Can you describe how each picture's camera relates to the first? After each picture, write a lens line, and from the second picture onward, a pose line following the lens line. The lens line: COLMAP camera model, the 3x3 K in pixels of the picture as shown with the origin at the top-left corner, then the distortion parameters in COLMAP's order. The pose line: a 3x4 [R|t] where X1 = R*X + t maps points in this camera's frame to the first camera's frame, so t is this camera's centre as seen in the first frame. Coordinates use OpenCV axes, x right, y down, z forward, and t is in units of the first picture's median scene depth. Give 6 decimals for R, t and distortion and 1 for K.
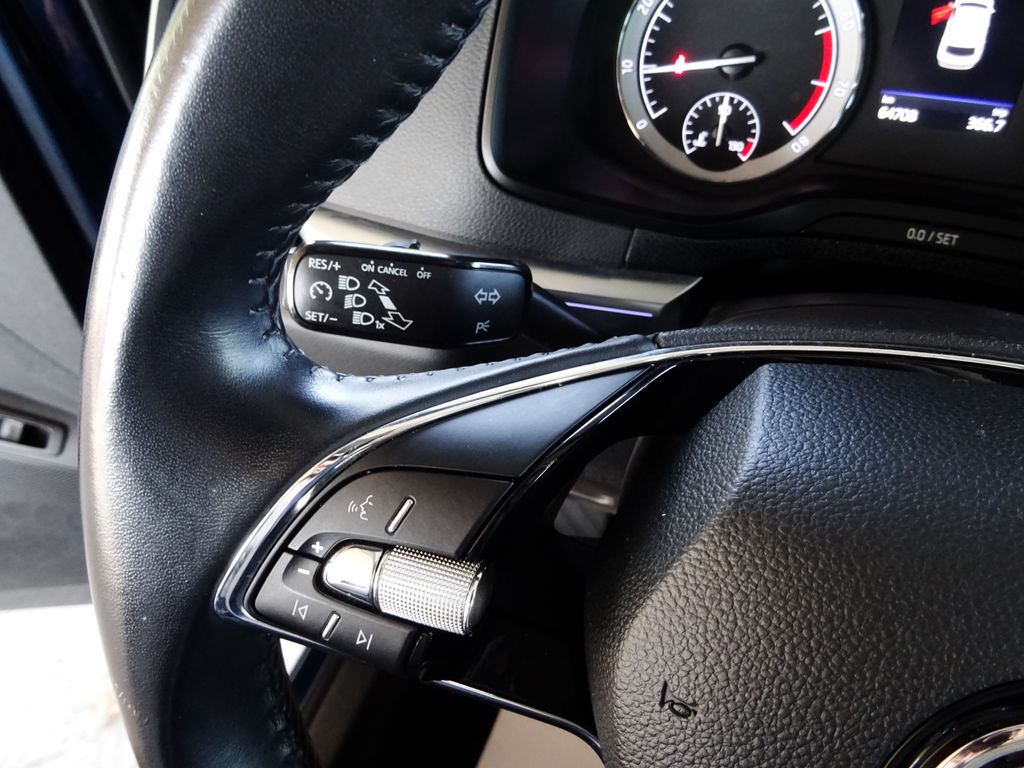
lens RADIAL K [[751.2, 0, 512.0], [0, 751.2, 384.0], [0, 0, 1]] dist [-0.005335, -0.001891]
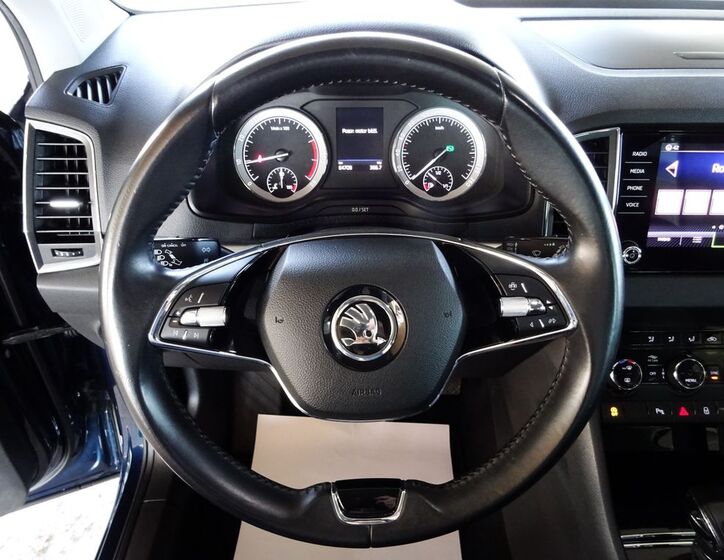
lens RADIAL K [[552.2, 0, 362.0], [0, 552.2, 280.0], [0, 0, 1]] dist [-0.005330, -0.001745]
pose [[0.934934, -0.184603, 0.303019, -0.092834], [0.225158, 0.968695, -0.104561, 0.243334], [-0.274230, 0.165985, 0.947231, -0.804401]]
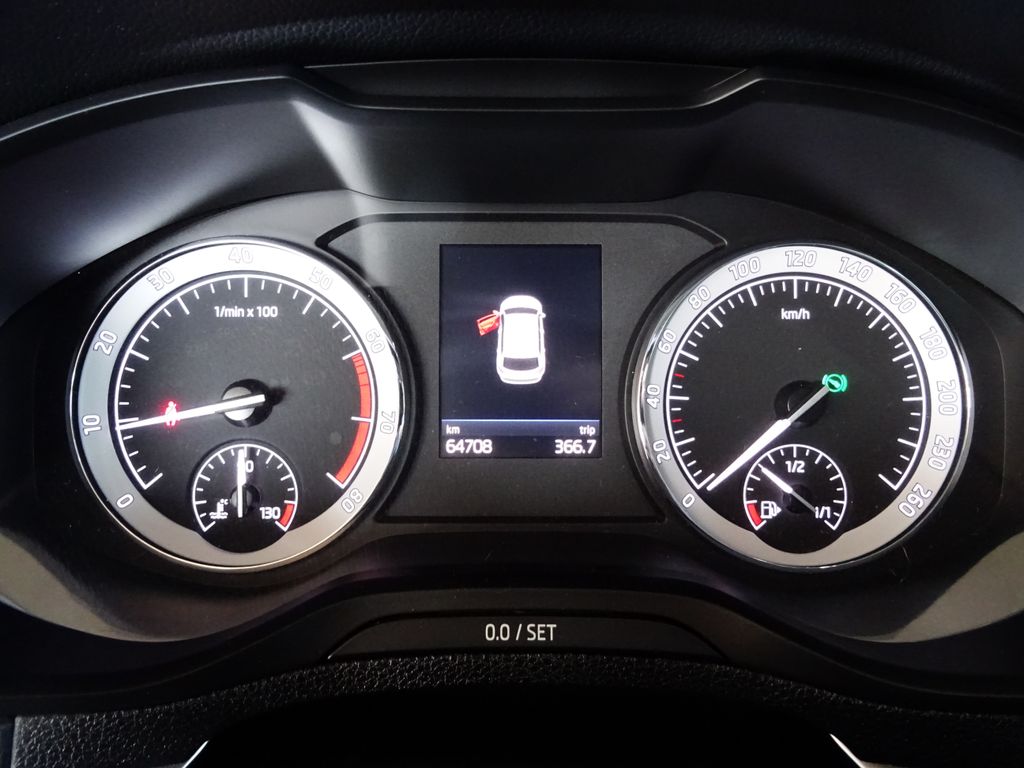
lens RADIAL K [[751.2, 0, 512.0], [0, 751.2, 384.0], [0, 0, 1]] dist [-0.005335, -0.001891]
pose [[0.939954, -0.097550, 0.327064, 0.322142], [0.215023, 0.913448, -0.345512, -0.150767], [-0.265051, 0.395092, 0.879574, 0.308546]]
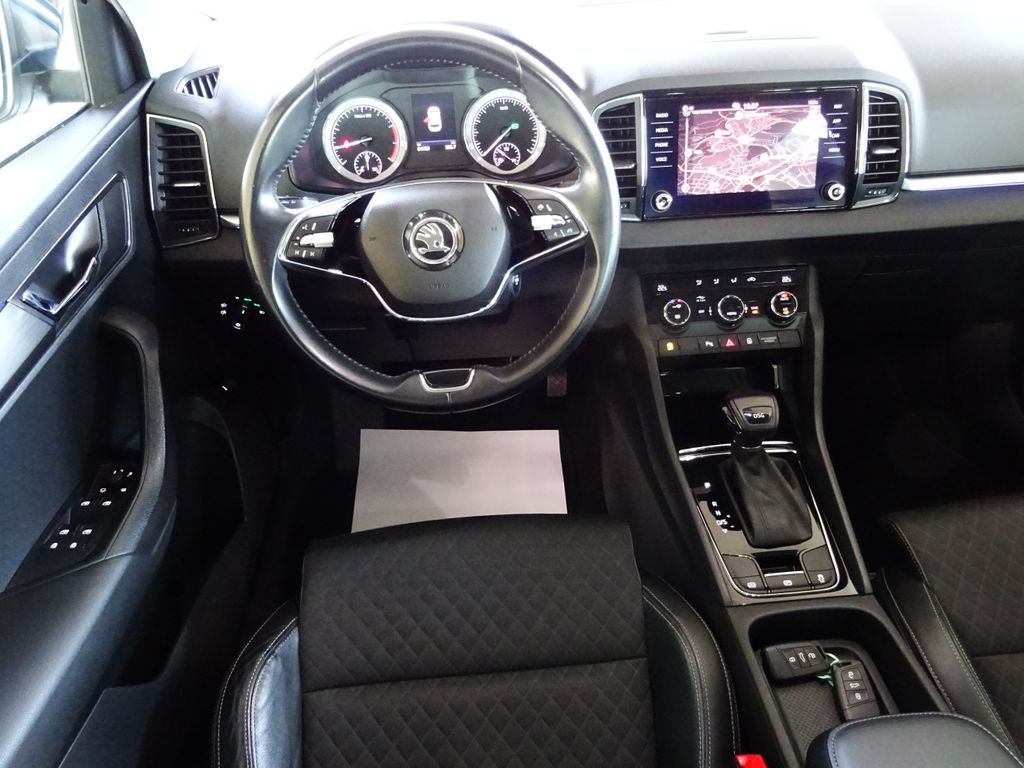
lens RADIAL K [[740.2, 0, 512.0], [0, 740.2, 384.0], [0, 0, 1]] dist [0.005698, -0.003299]
pose [[0.910379, -0.255324, 0.325606, -0.365633], [0.291421, 0.954281, -0.066501, 0.842639], [-0.293740, 0.155429, 0.943164, -1.757171]]
